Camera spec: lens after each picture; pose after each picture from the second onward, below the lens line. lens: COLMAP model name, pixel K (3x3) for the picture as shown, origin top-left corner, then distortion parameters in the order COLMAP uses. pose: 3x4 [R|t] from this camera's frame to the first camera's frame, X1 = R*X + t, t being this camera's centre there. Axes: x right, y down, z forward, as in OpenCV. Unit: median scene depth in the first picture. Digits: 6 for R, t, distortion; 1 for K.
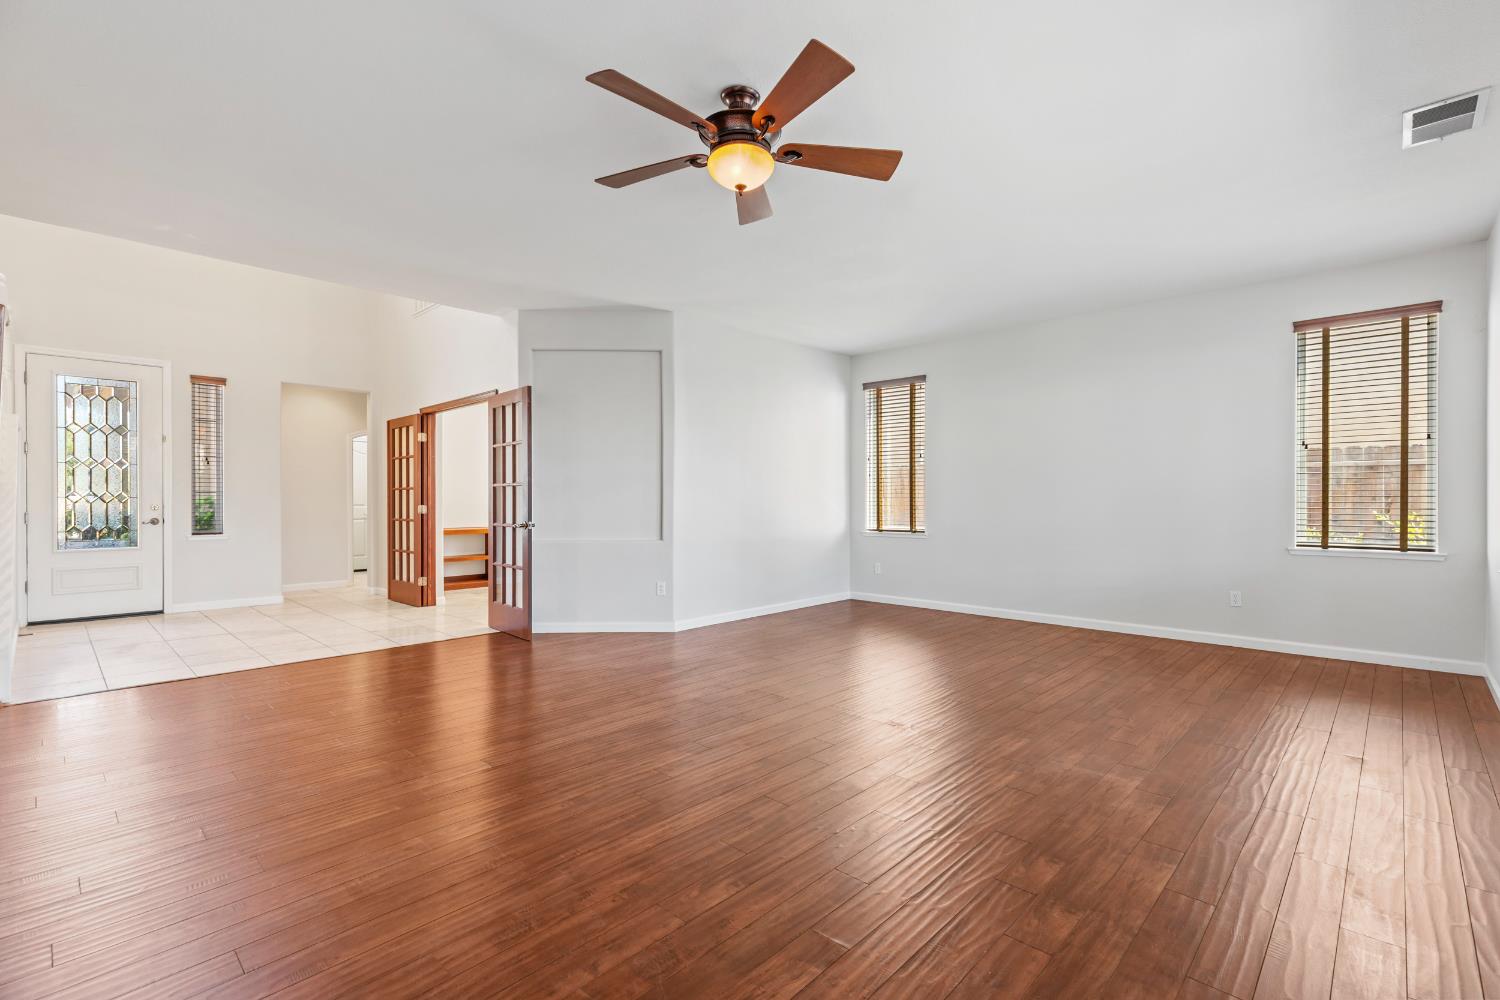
lens RADIAL K [[669.8, 0, 748.8], [0, 669.8, 495.3], [0, 0, 1]] dist [-0.000592, 0.000184]
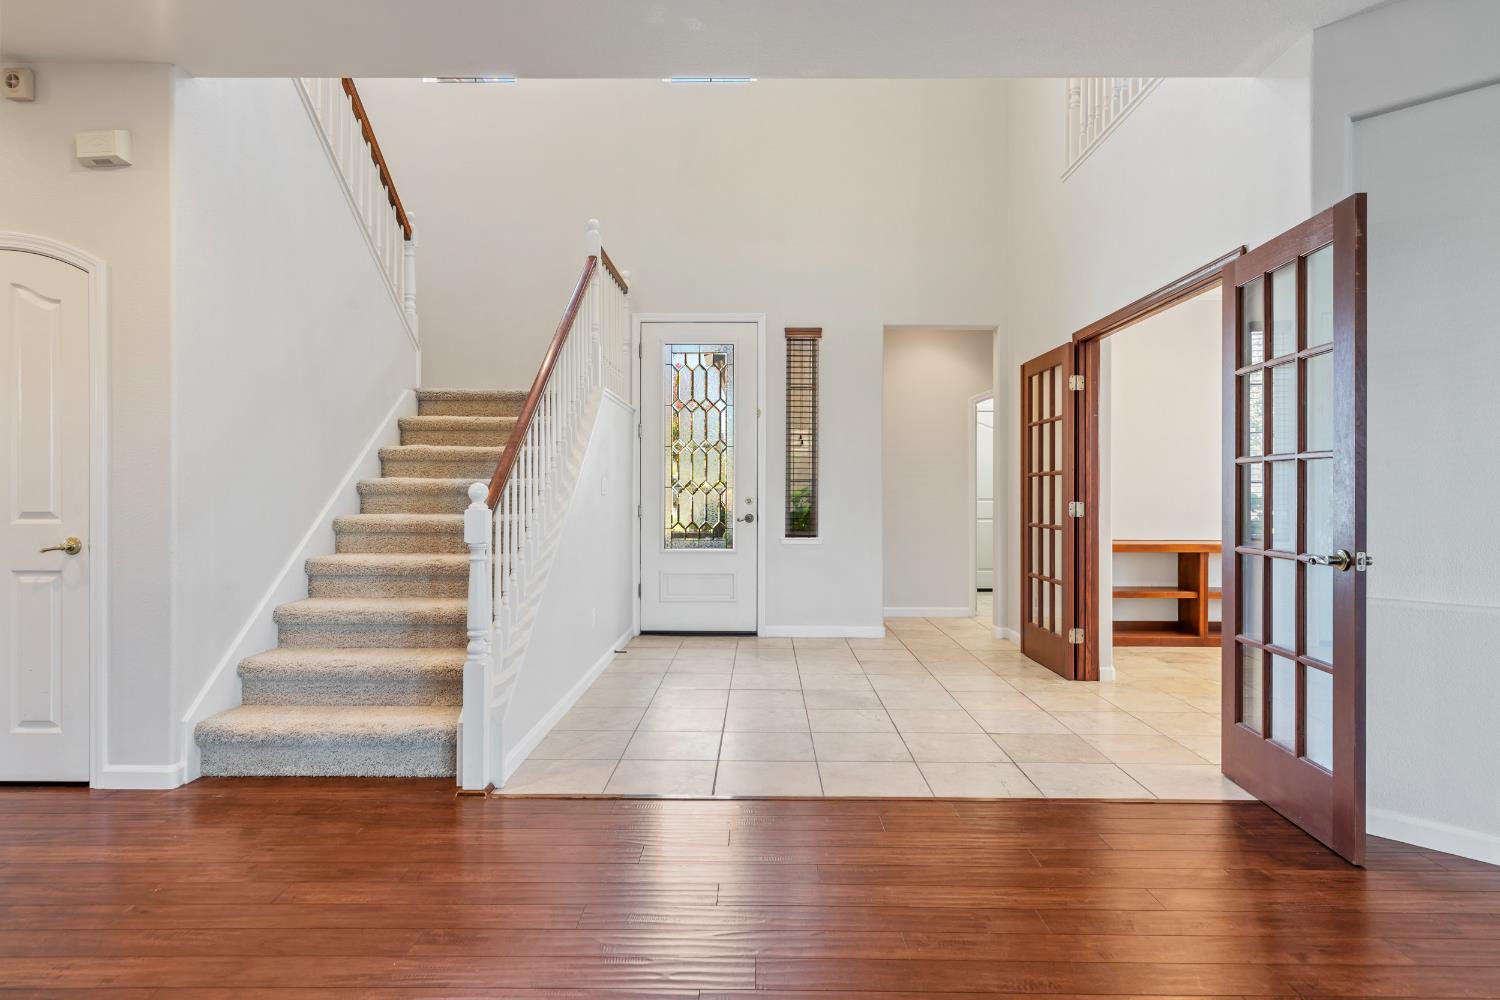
lens RADIAL K [[869.3, 0, 750.0], [0, 869.3, 500.0], [0, 0, 1]] dist [0.016630, -0.000989]
pose [[0.694823, 0.010277, -0.719107, -0.146922], [0.001140, 0.999881, 0.015391, 0.001487], [0.719180, -0.011514, 0.694729, 0.284575]]
